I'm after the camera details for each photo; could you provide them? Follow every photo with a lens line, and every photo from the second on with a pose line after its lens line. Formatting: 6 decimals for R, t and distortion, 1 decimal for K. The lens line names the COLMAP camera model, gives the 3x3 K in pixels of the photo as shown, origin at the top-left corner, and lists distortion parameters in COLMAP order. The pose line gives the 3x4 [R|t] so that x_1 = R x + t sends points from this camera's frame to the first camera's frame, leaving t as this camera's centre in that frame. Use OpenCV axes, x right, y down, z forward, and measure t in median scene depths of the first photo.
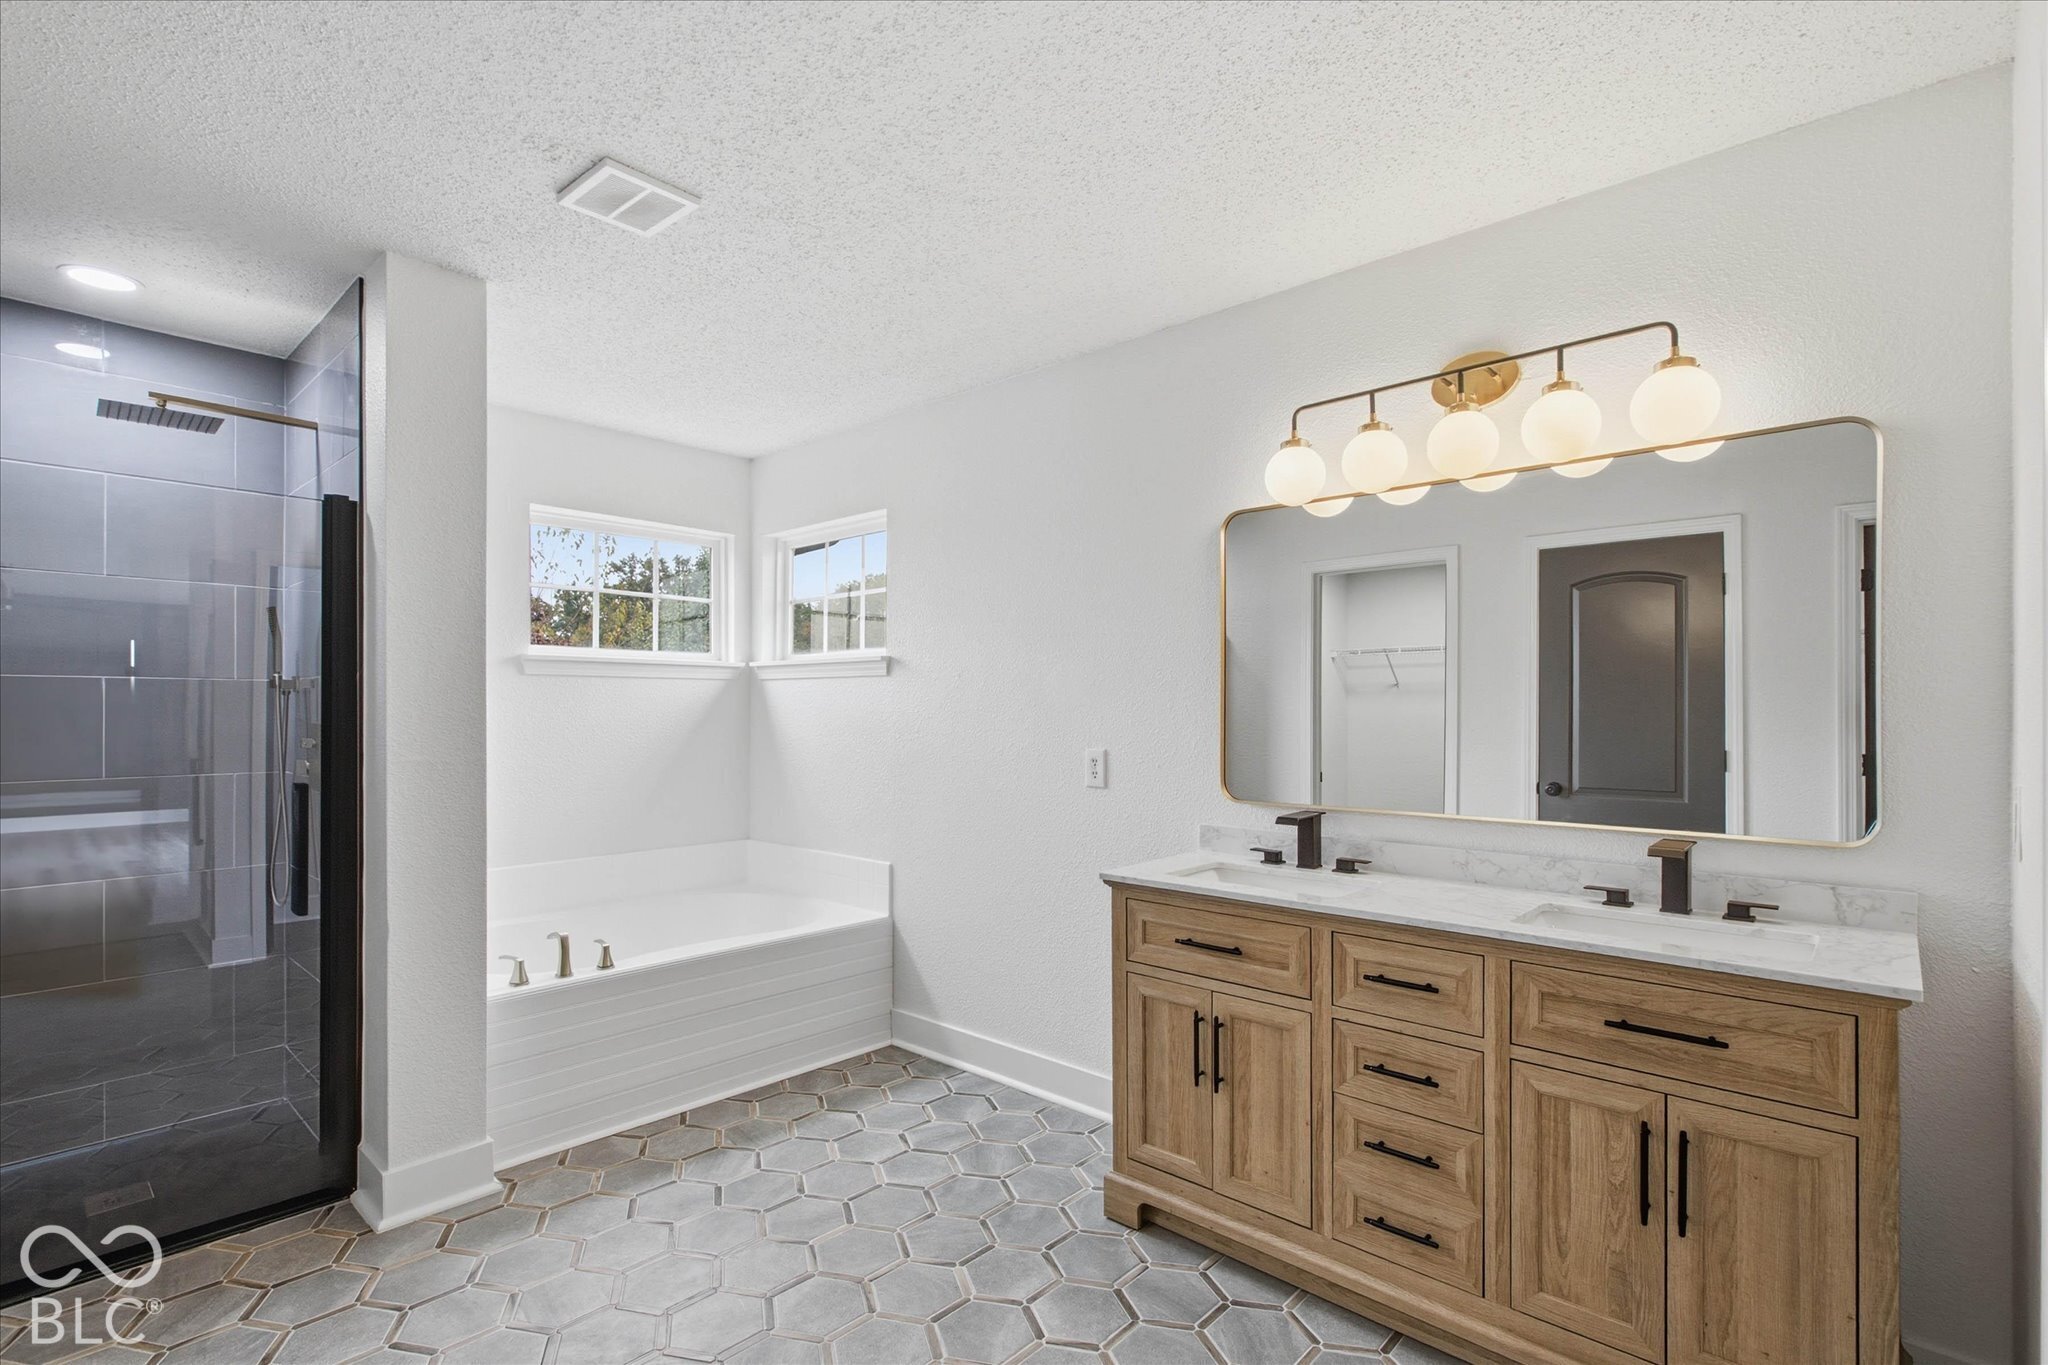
lens RADIAL K [[938.9, 0, 1039.3], [0, 938.9, 701.7], [0, 0, 1]] dist [-0.009576, 0.003236]
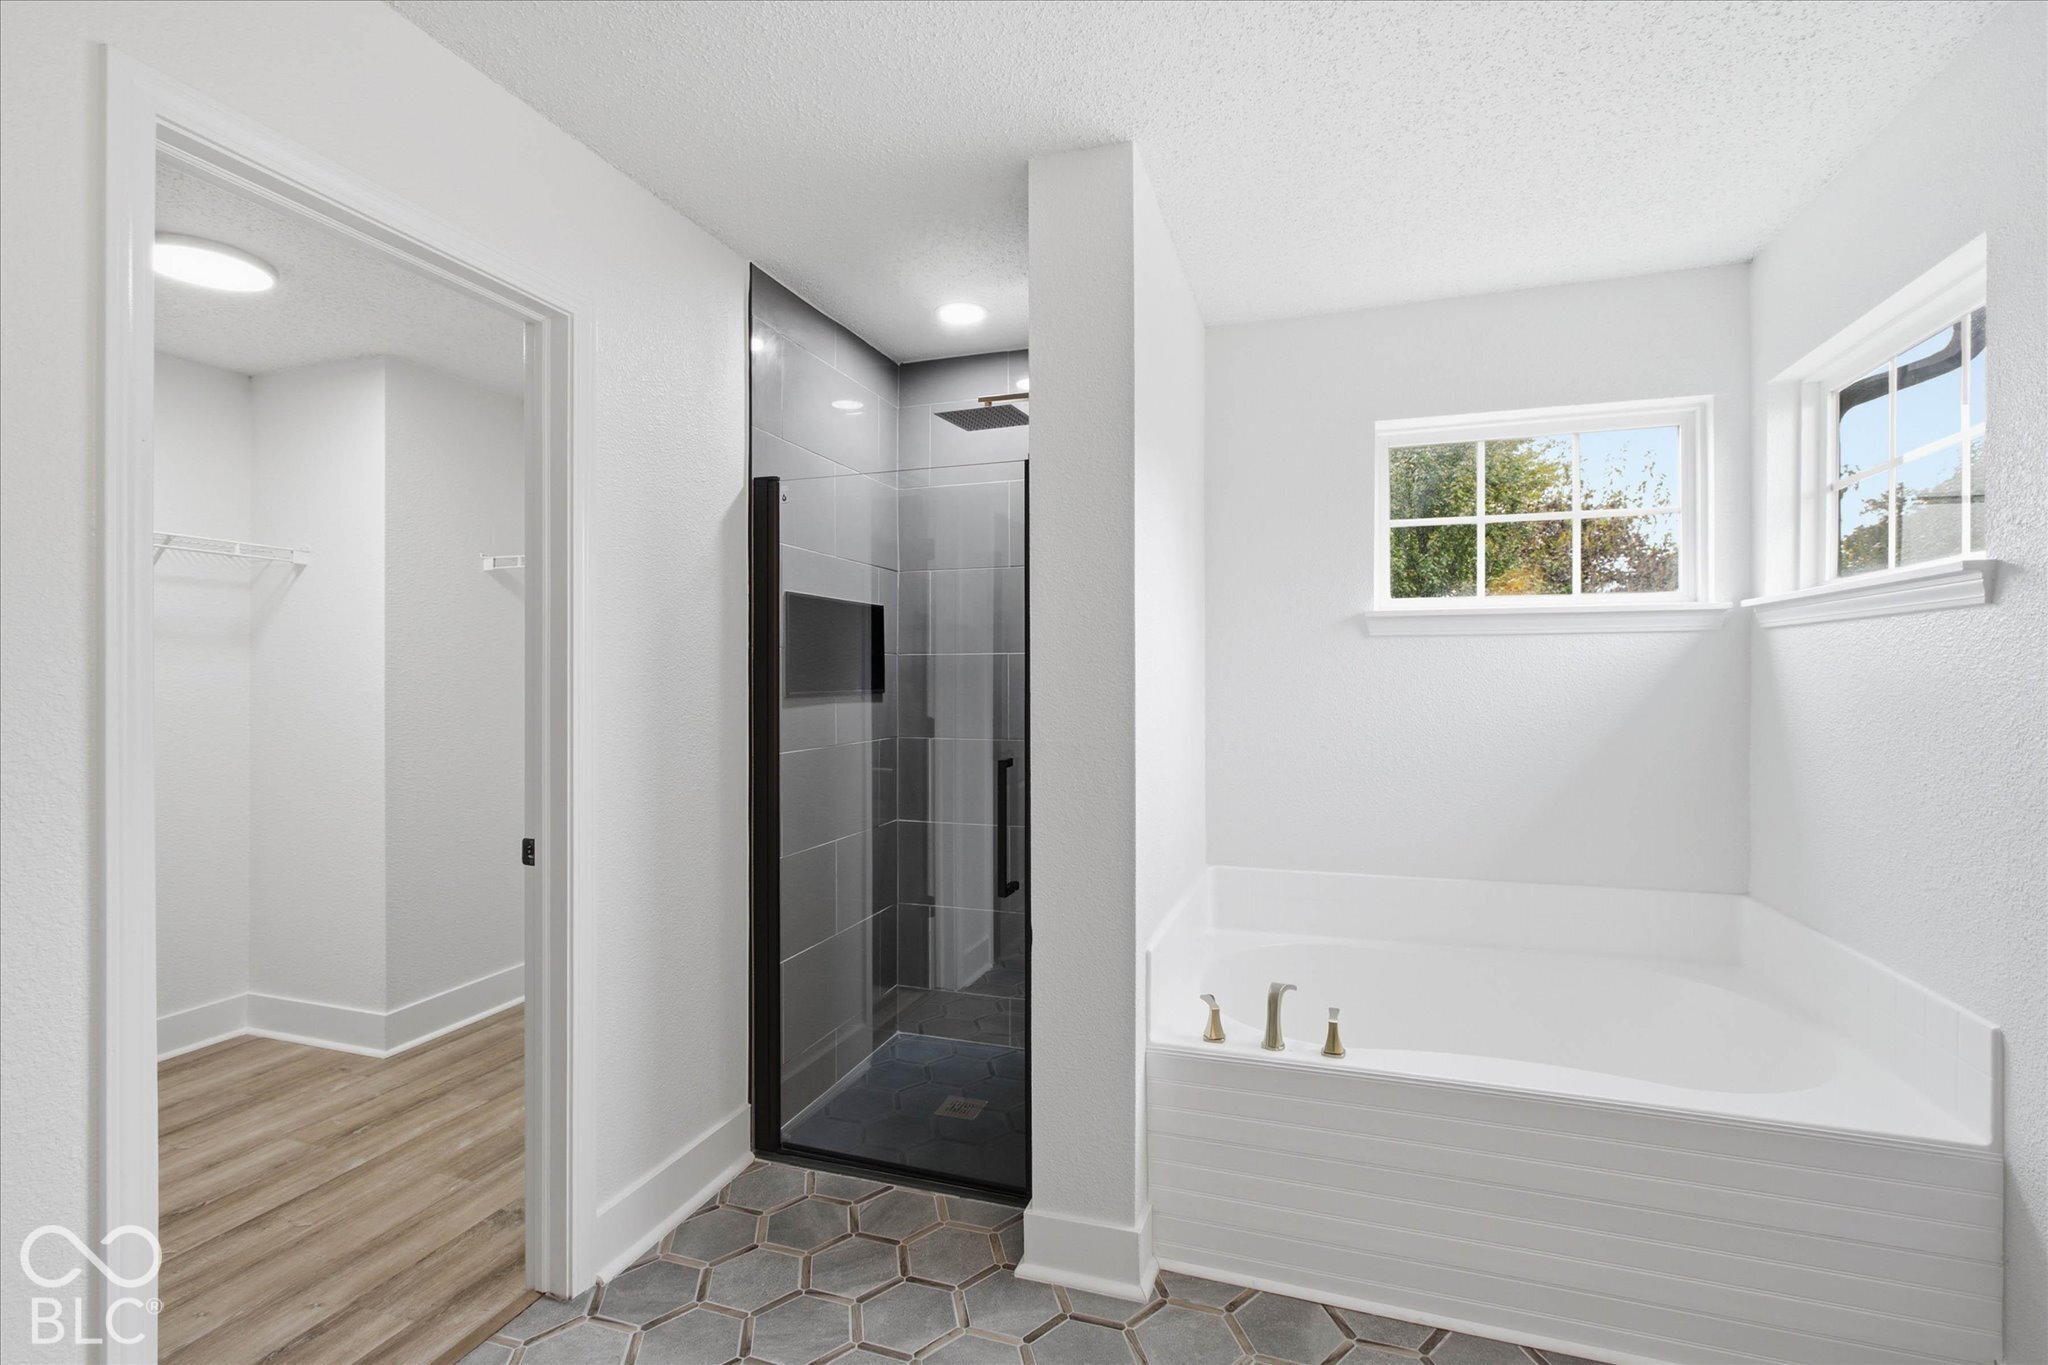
lens RADIAL K [[938.9, 0, 1006.3], [0, 938.9, 675.7], [0, 0, 1]] dist [-0.009576, 0.003236]
pose [[0.390853, -0.006816, -0.920428, 0.065209], [0.011224, 0.999934, -0.002639, 0.002692], [0.920385, -0.009299, 0.390903, 0.401874]]
